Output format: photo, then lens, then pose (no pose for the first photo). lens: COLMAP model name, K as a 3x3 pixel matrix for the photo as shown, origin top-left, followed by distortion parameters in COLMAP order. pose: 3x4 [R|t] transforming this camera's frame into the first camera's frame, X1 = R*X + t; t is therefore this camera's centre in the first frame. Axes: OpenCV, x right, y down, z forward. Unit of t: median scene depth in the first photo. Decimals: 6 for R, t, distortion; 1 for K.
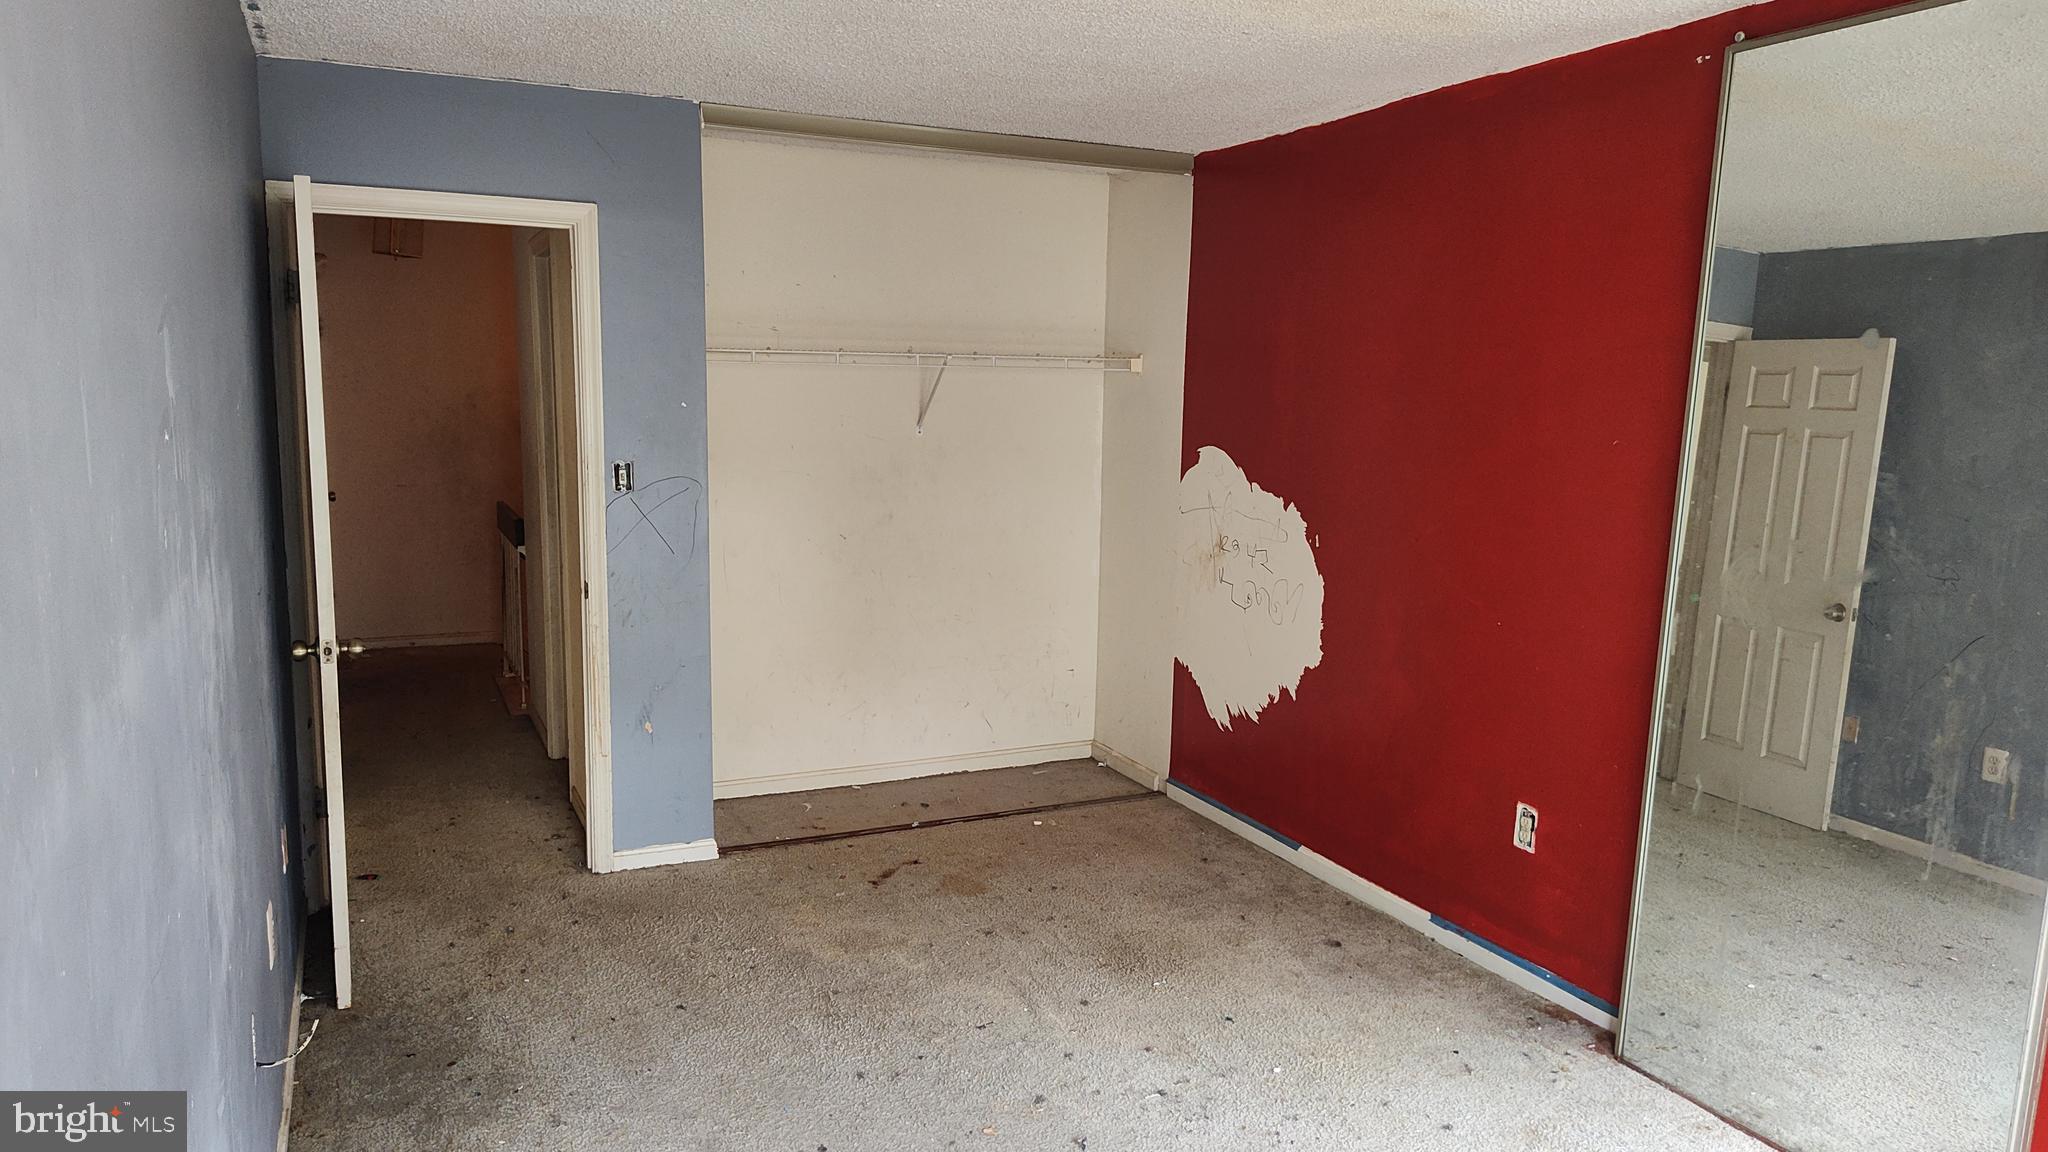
lens RADIAL K [[1325.9, 0, 1024.0], [0, 1325.9, 576.0], [0, 0, 1]] dist [-0.002382, -0.001352]
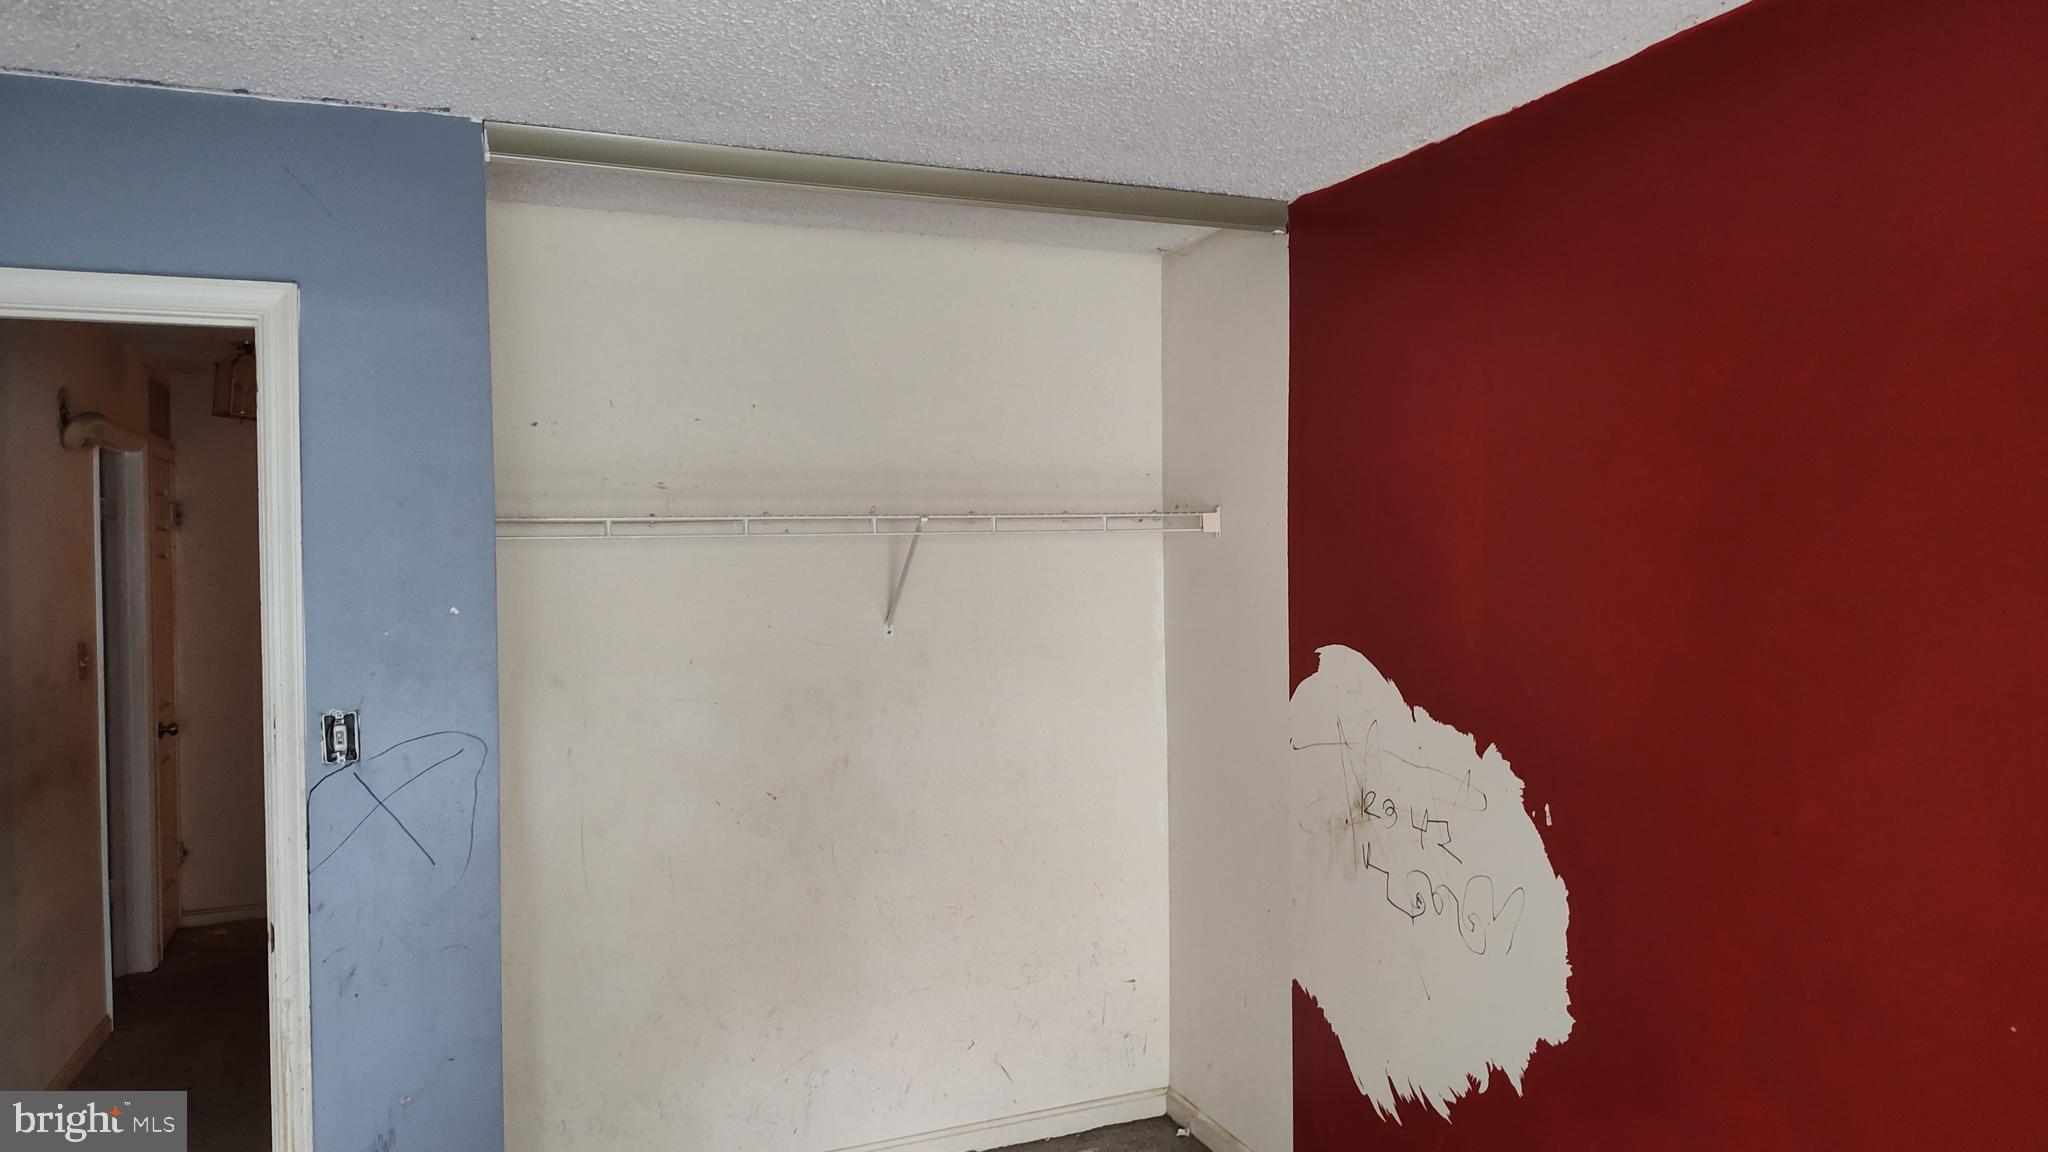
lens RADIAL K [[1325.9, 0, 1024.0], [0, 1325.9, 576.0], [0, 0, 1]] dist [-0.002382, -0.001352]
pose [[0.998271, -0.030493, -0.050254, 0.025367], [0.024037, 0.991941, -0.124401, -0.056262], [0.053642, 0.122978, 0.990959, 0.368144]]
